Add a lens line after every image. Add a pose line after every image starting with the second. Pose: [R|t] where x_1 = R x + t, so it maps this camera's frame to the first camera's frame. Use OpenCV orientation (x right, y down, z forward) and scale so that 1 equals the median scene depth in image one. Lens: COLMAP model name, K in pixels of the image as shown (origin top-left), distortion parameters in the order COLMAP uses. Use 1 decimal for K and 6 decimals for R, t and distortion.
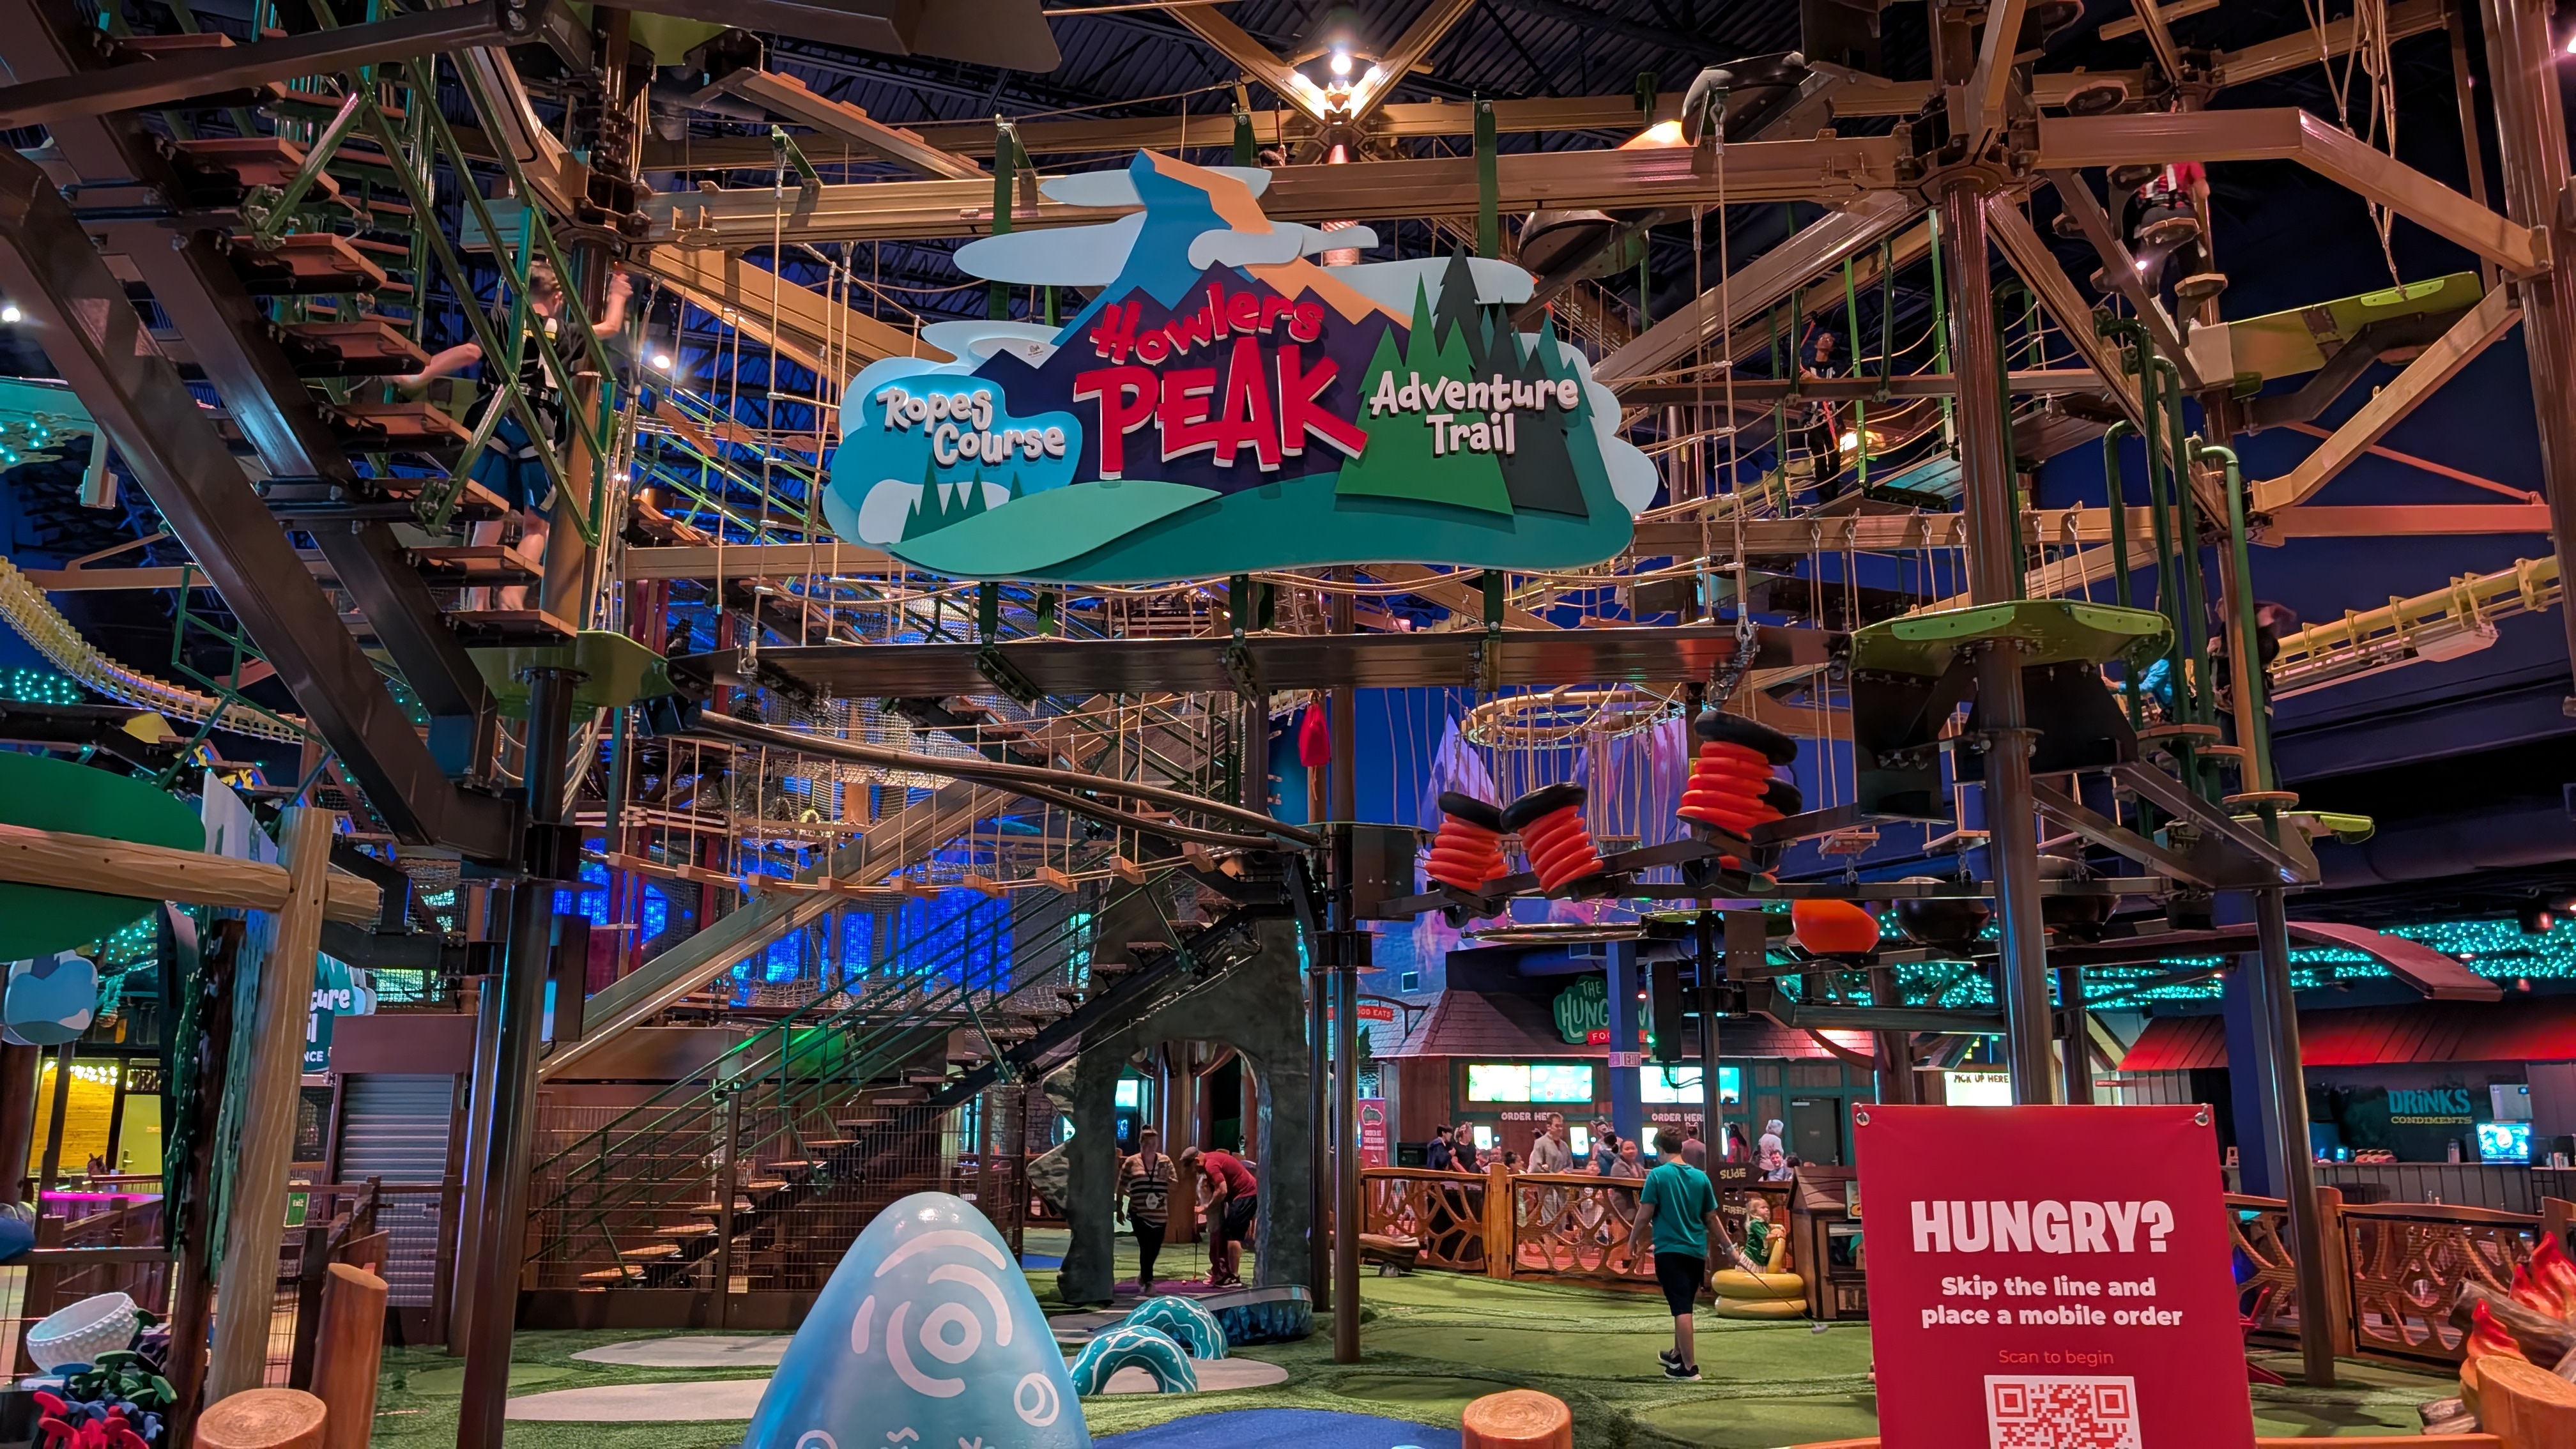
lens RADIAL K [[1874.1, 0, 1305.3], [0, 1874.1, 732.8], [0, 0, 1]] dist [0.036178, -0.022567]
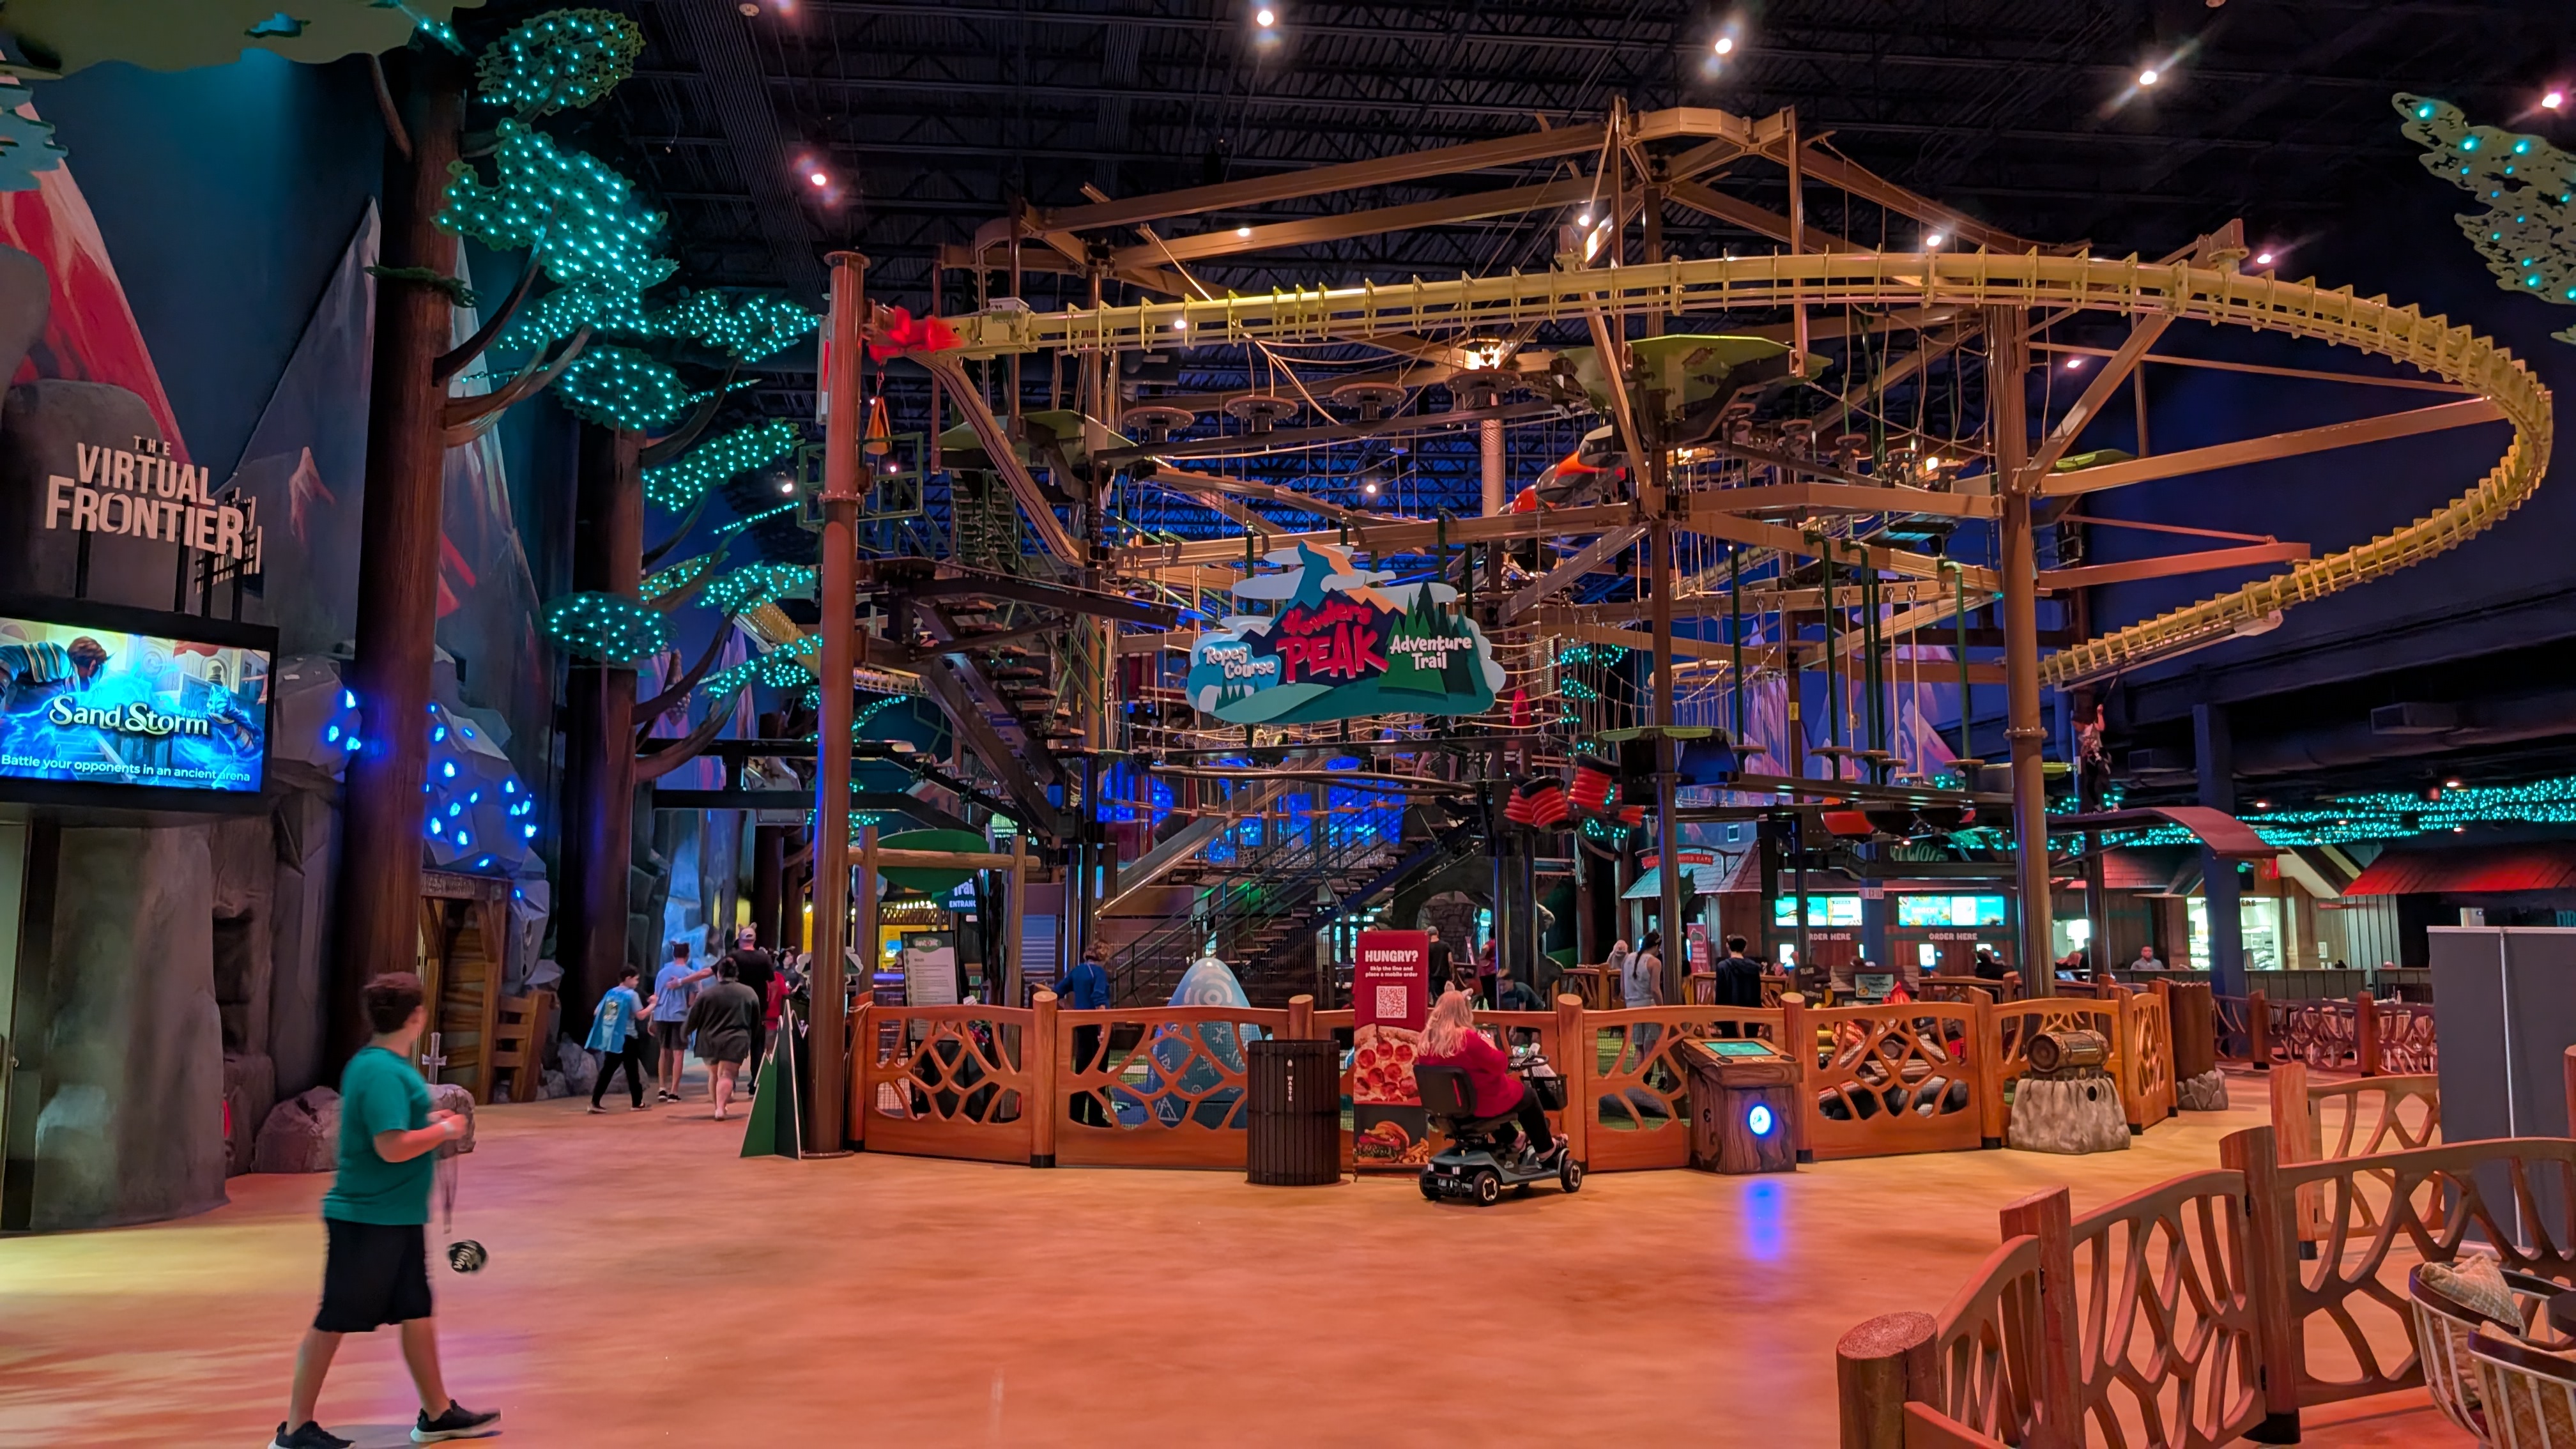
lens RADIAL K [[1874.1, 0, 1285.7], [0, 1874.1, 721.4], [0, 0, 1]] dist [0.036178, -0.022567]
pose [[0.960096, -0.036352, -0.277297, 0.565063], [0.060005, 0.995201, 0.077294, -0.271897], [0.273157, -0.090849, 0.957670, -1.362326]]
